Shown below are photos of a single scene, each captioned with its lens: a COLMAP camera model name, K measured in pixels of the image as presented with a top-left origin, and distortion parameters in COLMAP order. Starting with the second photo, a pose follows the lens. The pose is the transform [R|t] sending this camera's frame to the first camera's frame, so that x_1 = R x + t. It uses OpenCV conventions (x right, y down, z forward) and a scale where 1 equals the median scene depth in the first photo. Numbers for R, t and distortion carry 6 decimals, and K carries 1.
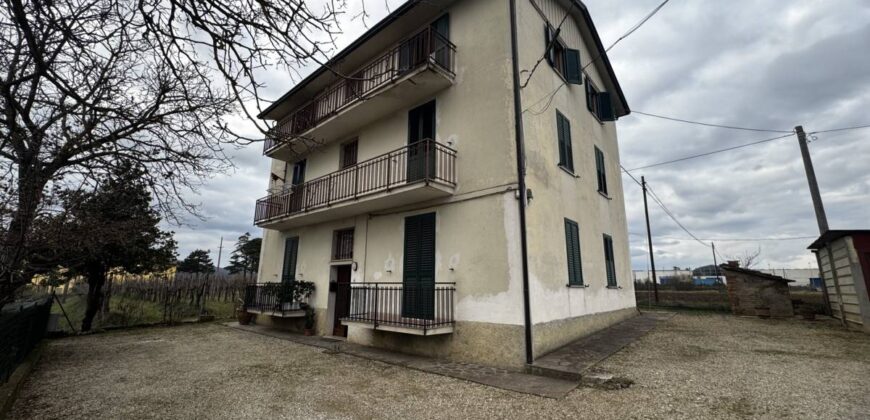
lens RADIAL K [[355.7, 0, 433.6], [0, 355.7, 216.8], [0, 0, 1]] dist [-0.000354, 0.000079]
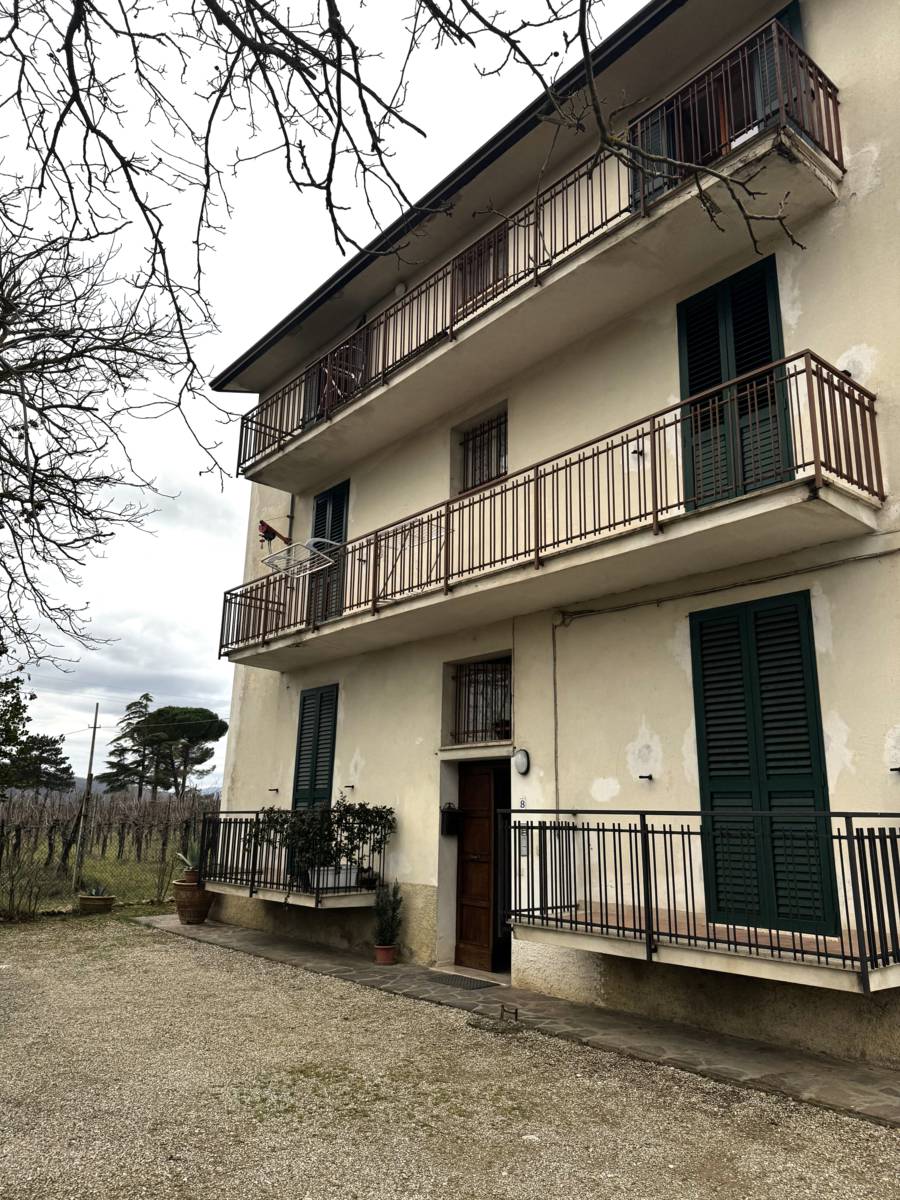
lens RADIAL K [[849.4, 0, 436.2], [0, 849.4, 615.1], [0, 0, 1]] dist [0.114872, -0.188526]
pose [[0.989433, -0.027283, -0.142402, -0.171955], [0.020925, 0.998724, -0.045957, 0.030217], [0.143474, 0.042492, 0.988741, 0.149644]]
